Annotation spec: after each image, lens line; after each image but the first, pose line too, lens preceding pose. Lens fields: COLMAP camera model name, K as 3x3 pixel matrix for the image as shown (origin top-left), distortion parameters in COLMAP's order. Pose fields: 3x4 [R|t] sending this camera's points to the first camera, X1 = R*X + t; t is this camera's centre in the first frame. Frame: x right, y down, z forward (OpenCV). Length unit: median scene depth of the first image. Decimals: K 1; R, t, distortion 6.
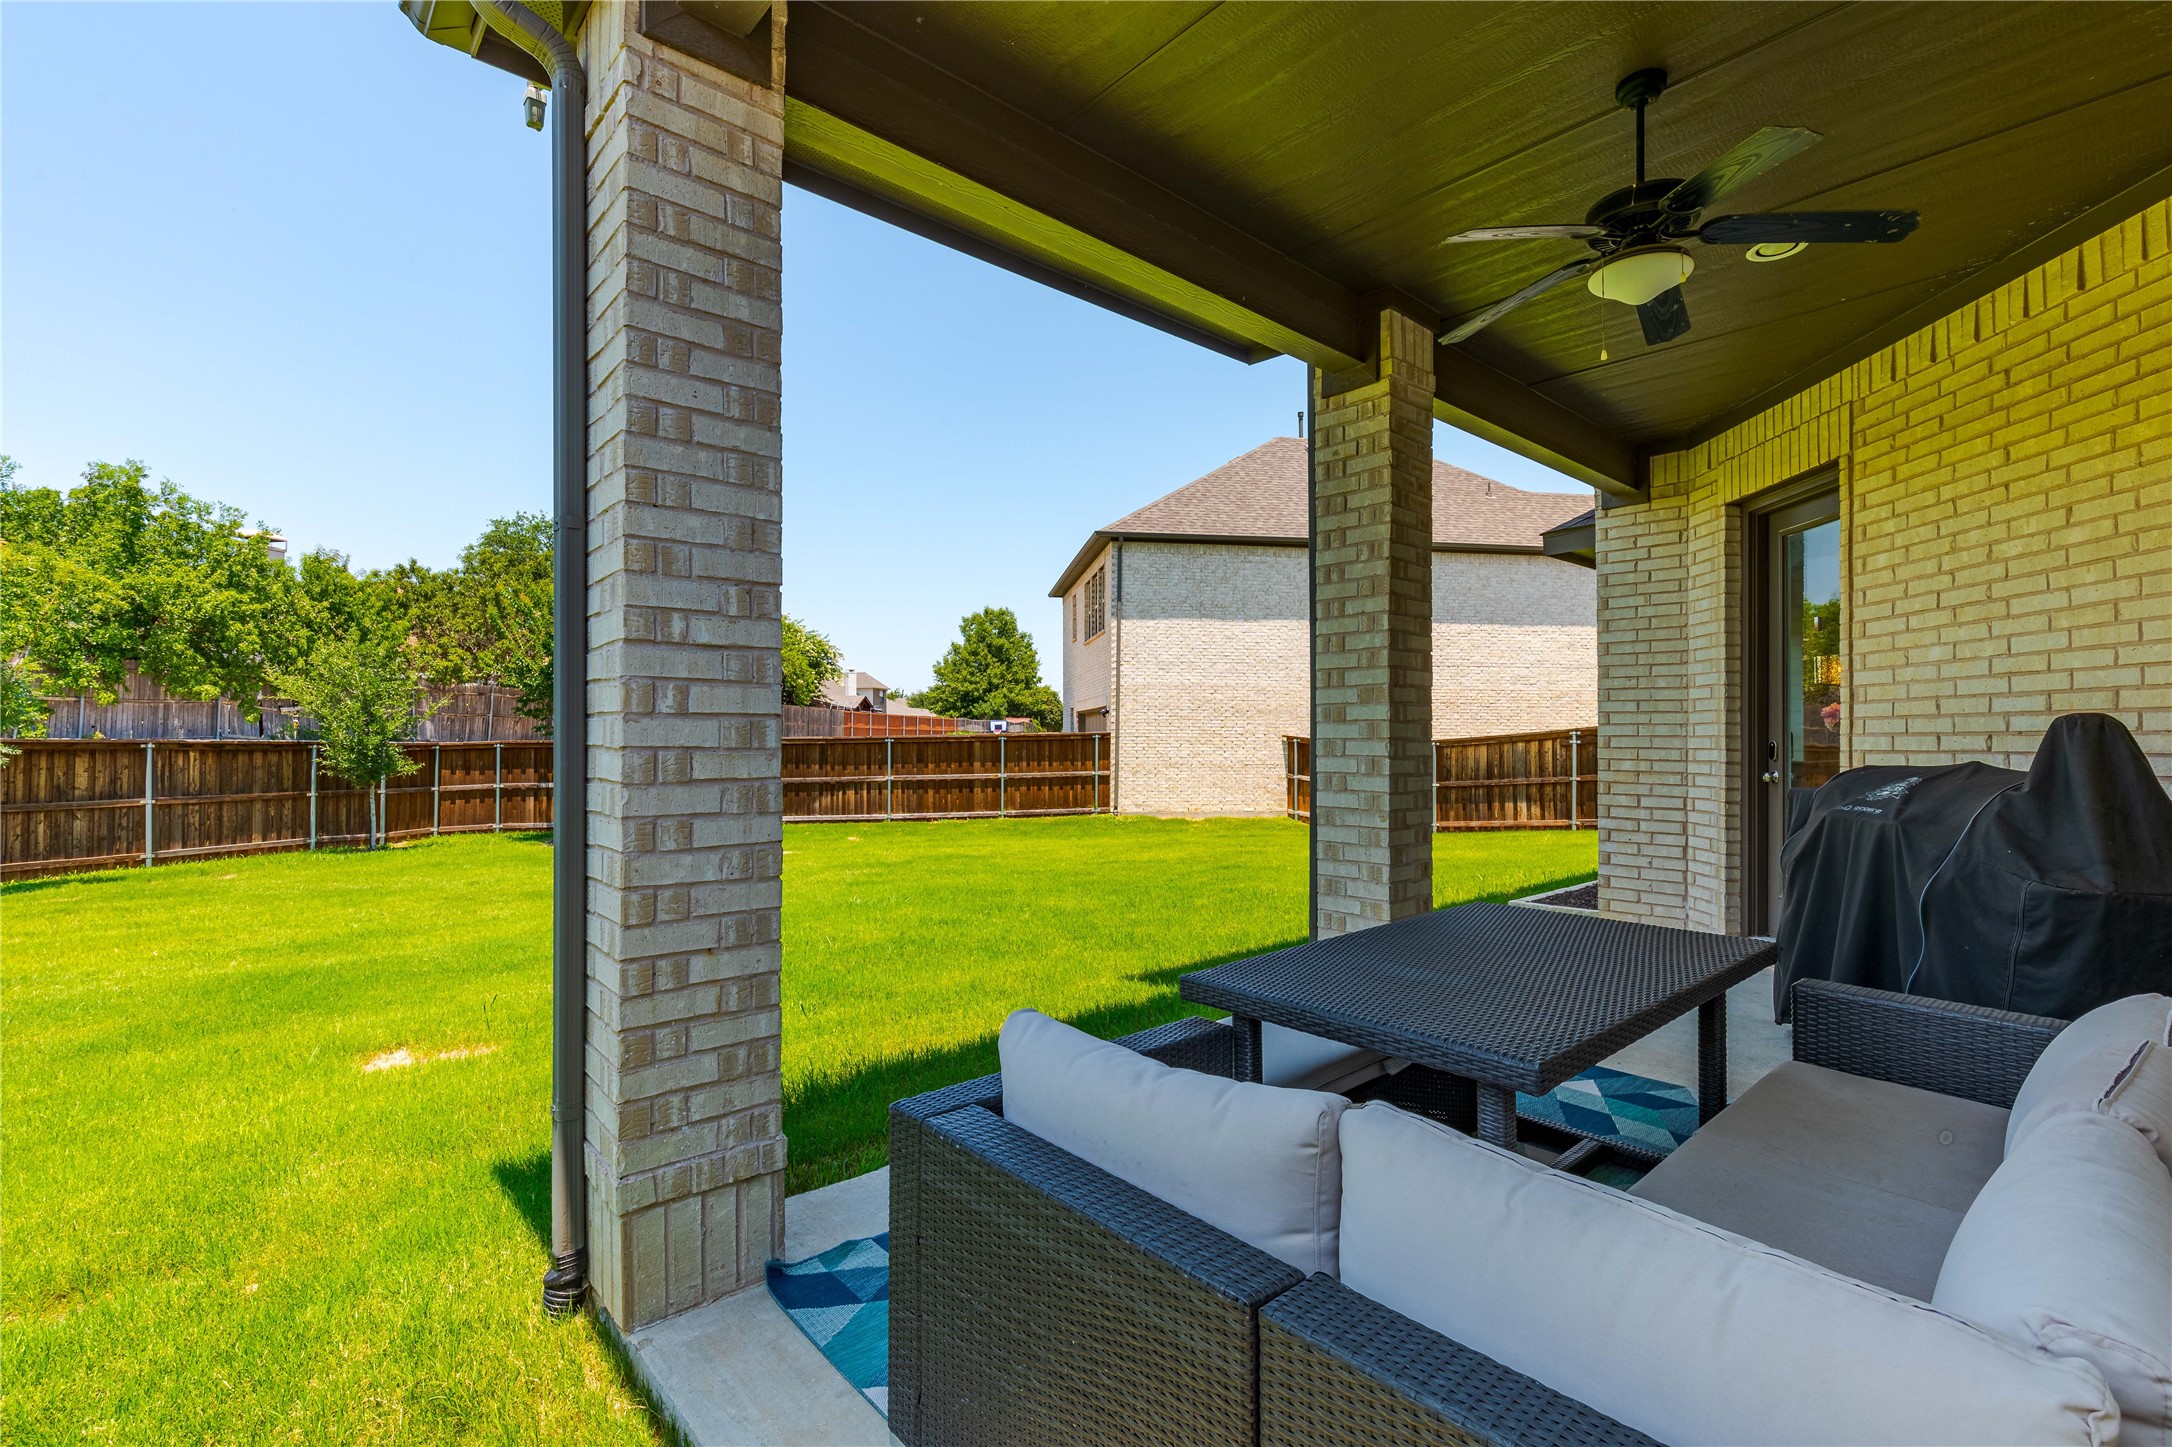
lens RADIAL K [[972.5, 0, 1095.2], [0, 972.5, 724.2], [0, 0, 1]] dist [0.007223, -0.000057]
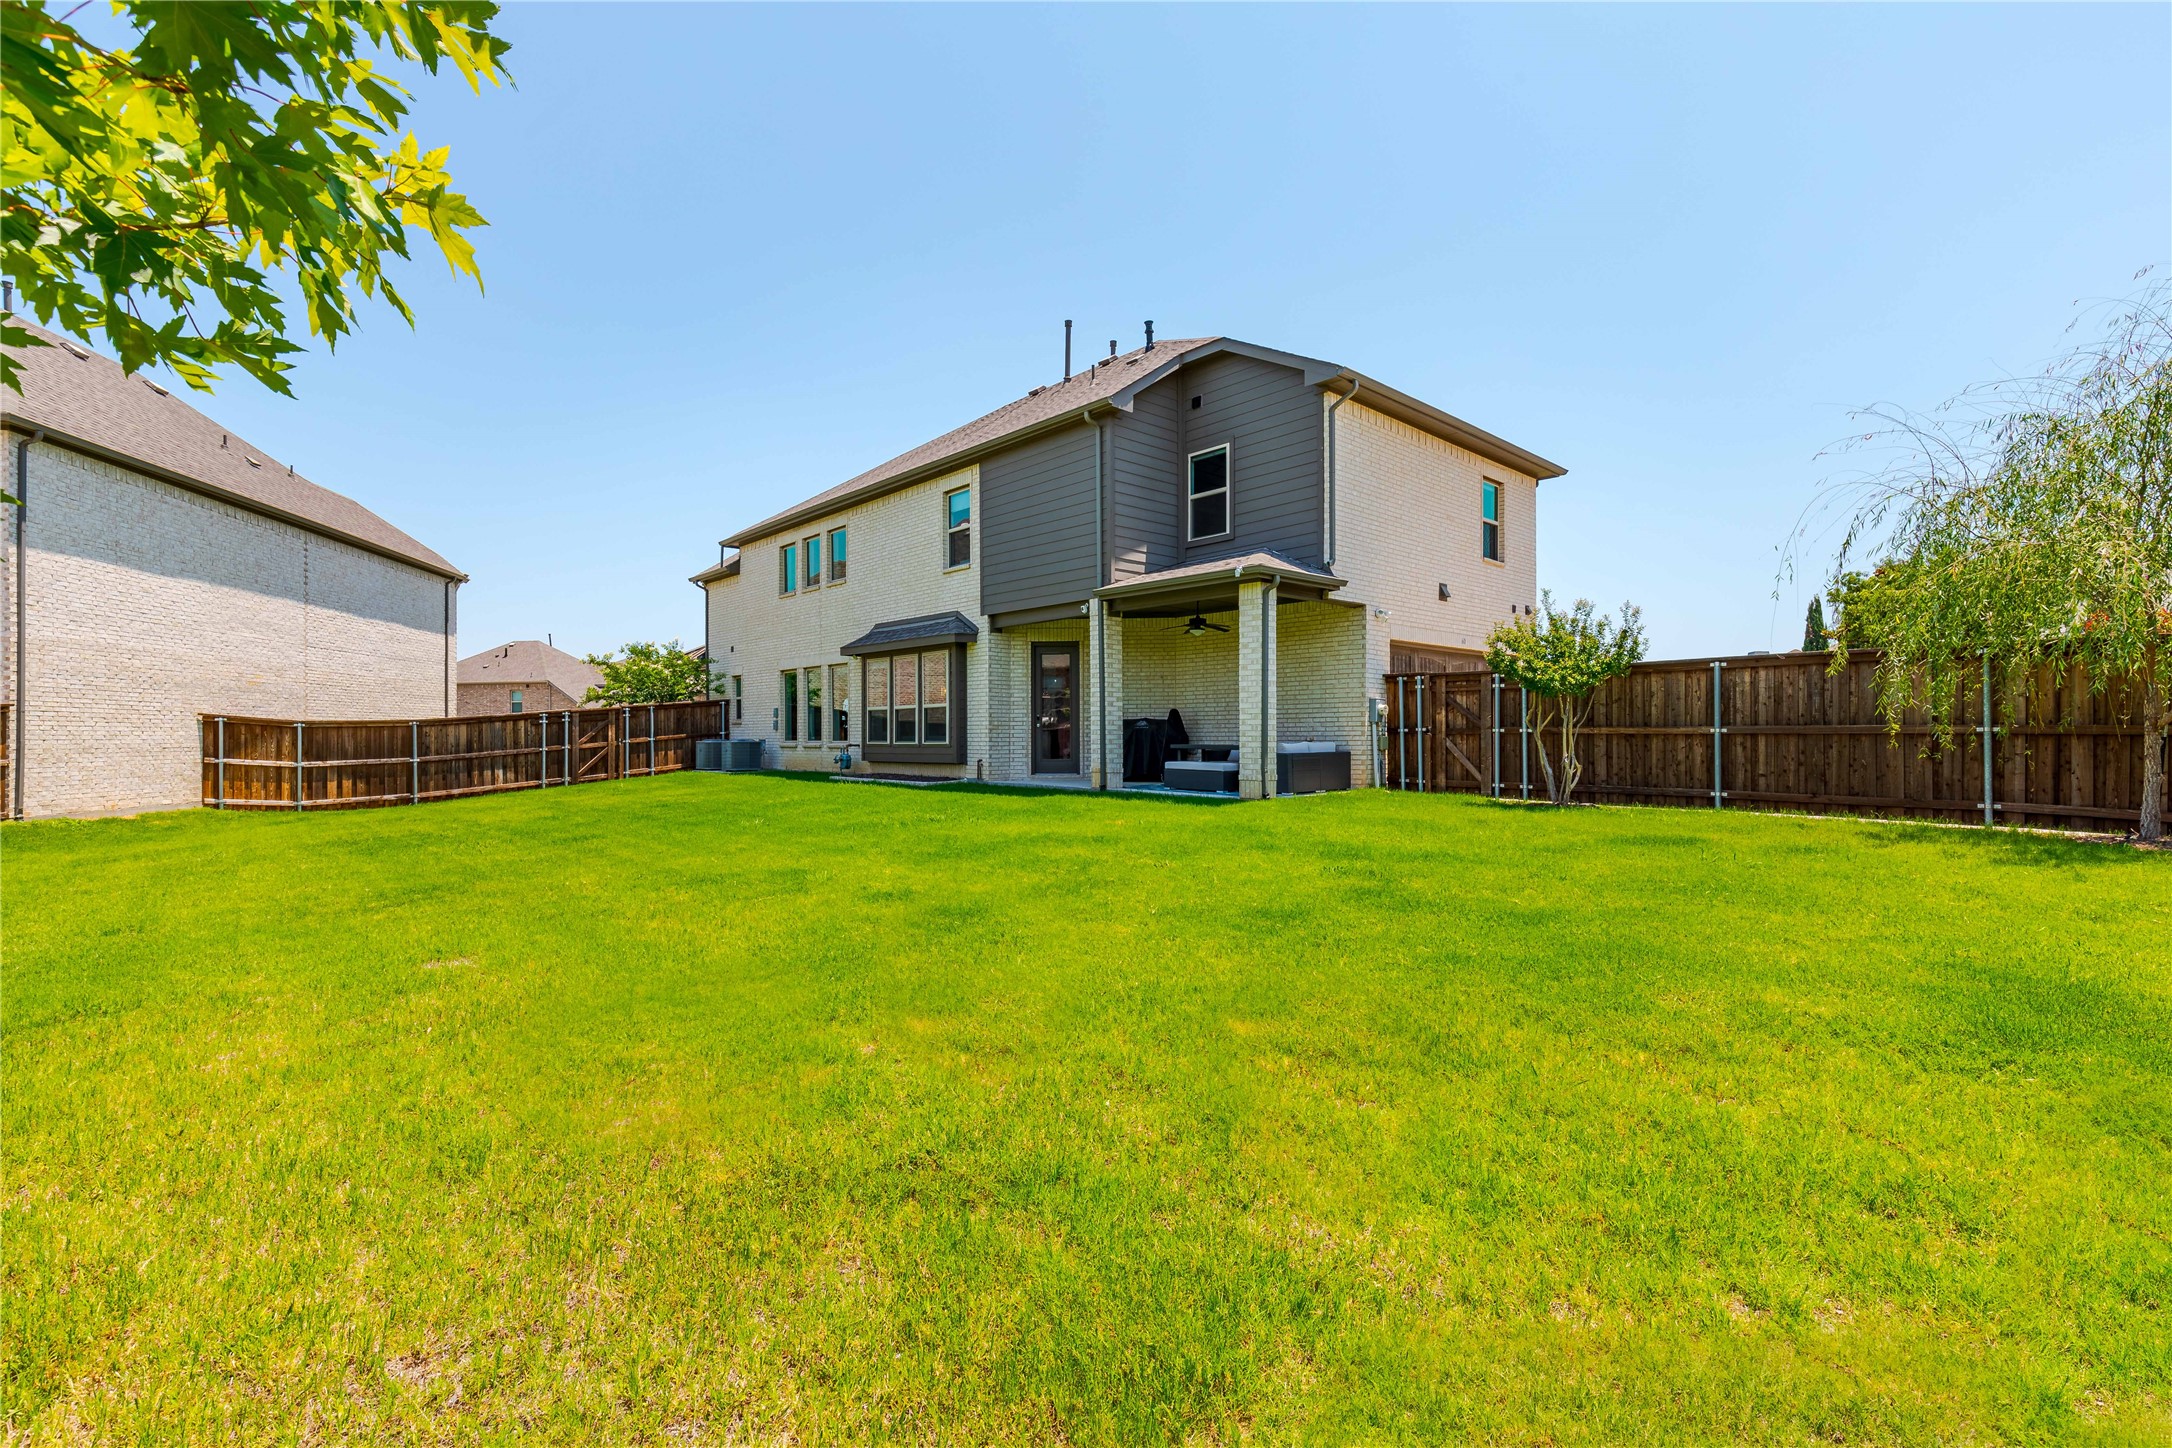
lens RADIAL K [[972.5, 0, 1082.2], [0, 972.5, 726.5], [0, 0, 1]] dist [0.007223, -0.000057]
pose [[-0.027540, 0.004964, 0.999608, -0.718509], [-0.010230, 0.999934, -0.005248, 0.020214], [-0.999568, -0.010371, -0.027488, 0.249949]]
